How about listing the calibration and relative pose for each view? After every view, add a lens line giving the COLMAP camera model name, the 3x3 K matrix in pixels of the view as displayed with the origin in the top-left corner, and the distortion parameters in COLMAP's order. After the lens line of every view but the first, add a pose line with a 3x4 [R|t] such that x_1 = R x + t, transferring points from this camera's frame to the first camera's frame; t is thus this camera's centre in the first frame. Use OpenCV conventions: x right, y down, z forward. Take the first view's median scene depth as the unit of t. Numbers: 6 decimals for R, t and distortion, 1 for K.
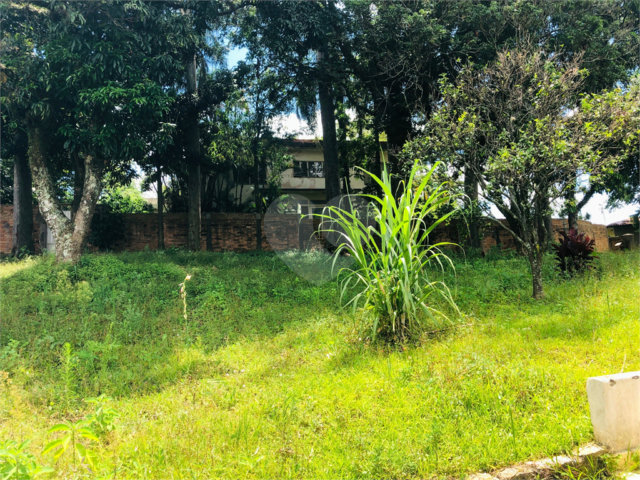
lens RADIAL K [[501.6, 0, 320.0], [0, 501.6, 240.0], [0, 0, 1]] dist [-0.003311, -0.006153]
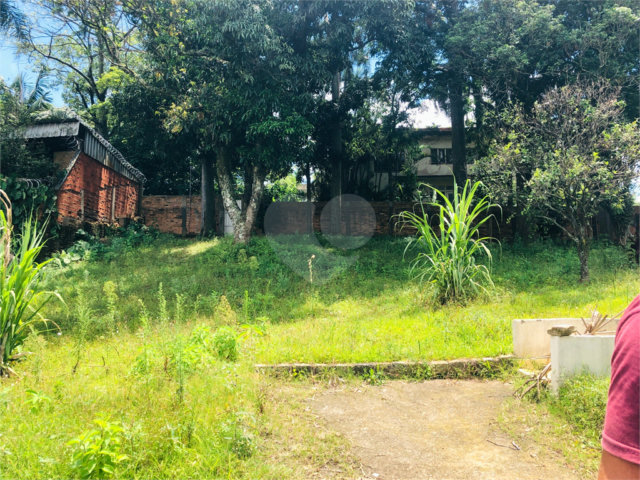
lens RADIAL K [[568.2, 0, 320.0], [0, 568.2, 240.0], [0, 0, 1]] dist [-0.004660, -0.000534]
pose [[0.951797, 0.024112, -0.305780, 0.196544], [-0.010391, 0.998868, 0.046421, -0.039733], [0.306553, -0.041006, 0.950970, -0.456779]]
